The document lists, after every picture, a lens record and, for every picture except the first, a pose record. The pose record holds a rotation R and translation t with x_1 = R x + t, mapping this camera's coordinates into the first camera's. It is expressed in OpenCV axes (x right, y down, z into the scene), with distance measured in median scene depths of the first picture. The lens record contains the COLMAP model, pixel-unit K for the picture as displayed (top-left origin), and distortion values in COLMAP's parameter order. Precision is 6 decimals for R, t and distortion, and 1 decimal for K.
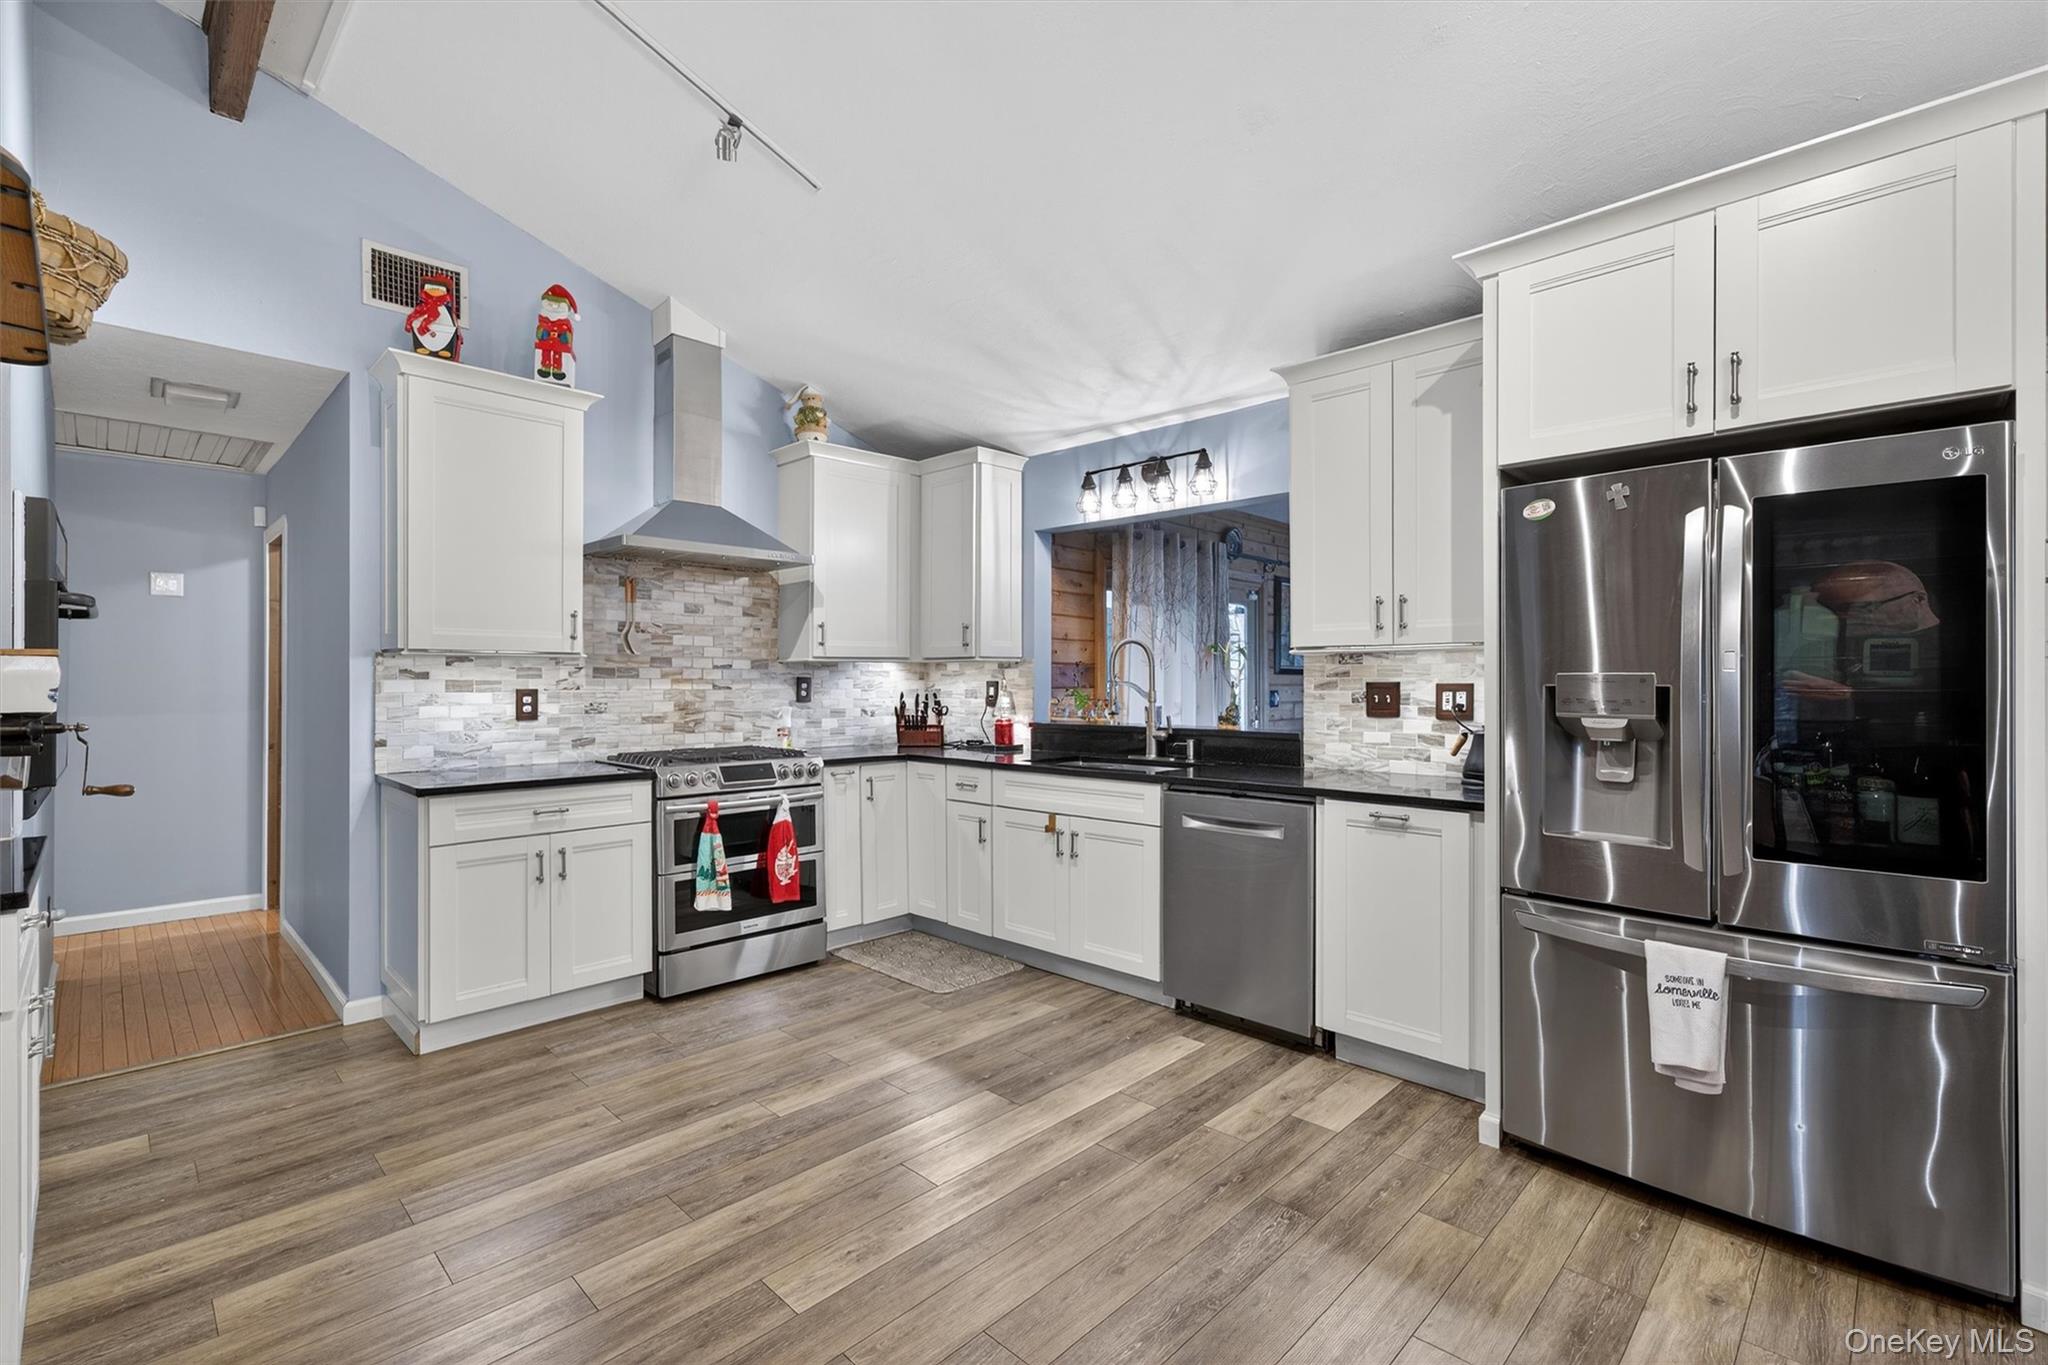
lens RADIAL K [[912.5, 0, 1006.8], [0, 912.5, 681.9], [0, 0, 1]] dist [-0.007203, 0.002511]
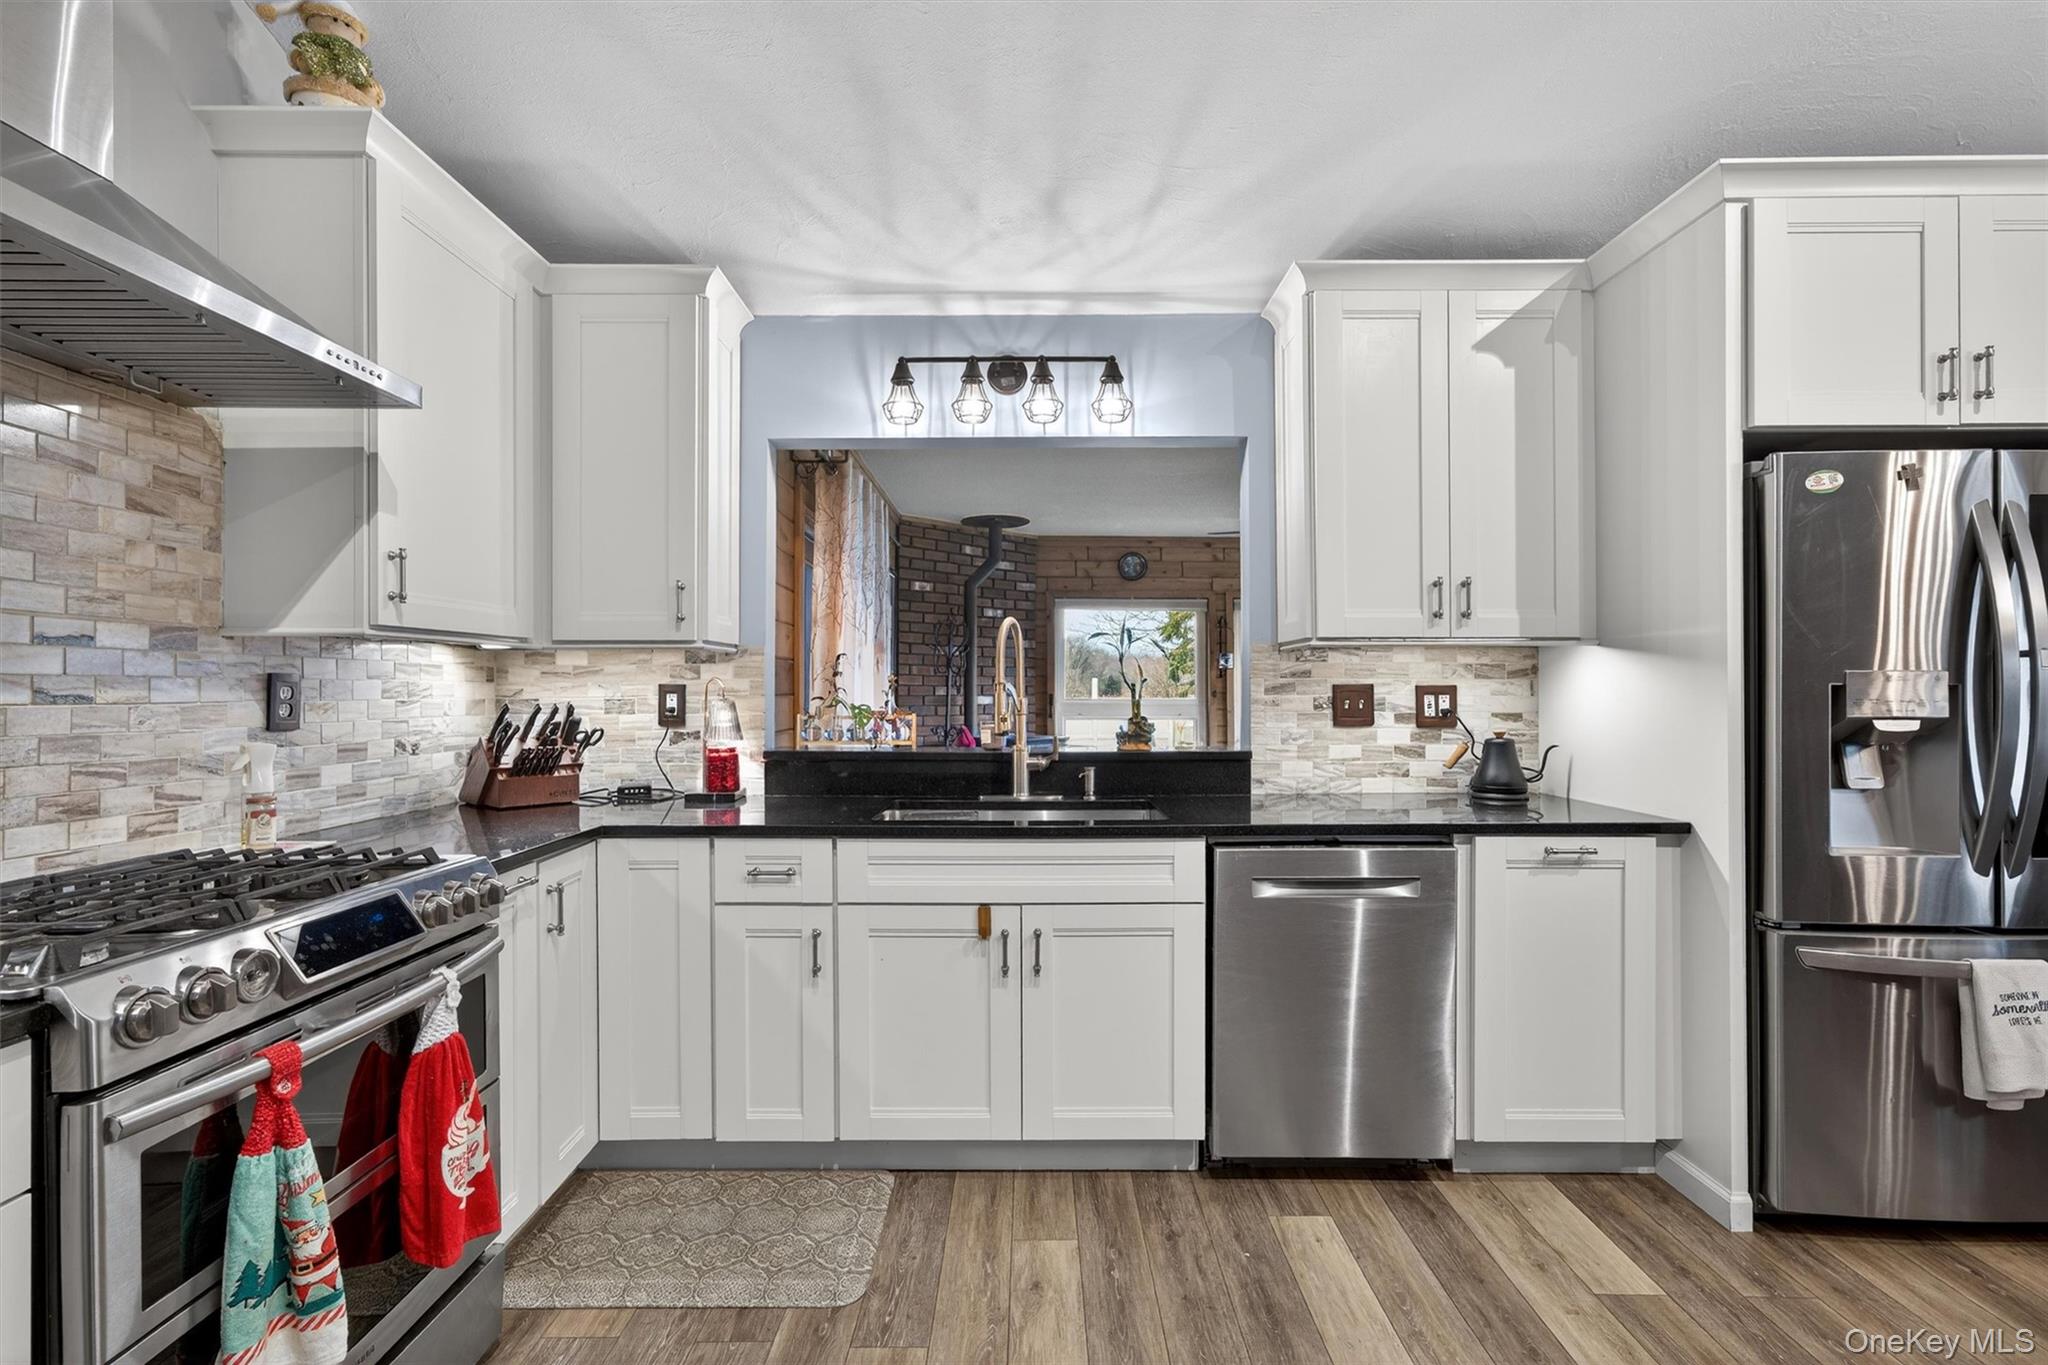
lens RADIAL K [[912.5, 0, 1033.9], [0, 912.5, 692.9], [0, 0, 1]] dist [-0.007203, 0.002511]
pose [[0.713480, -0.002824, 0.700670, -0.325064], [0.002291, 0.999996, 0.001698, 0.005194], [-0.700672, 0.000394, 0.713483, 0.531038]]
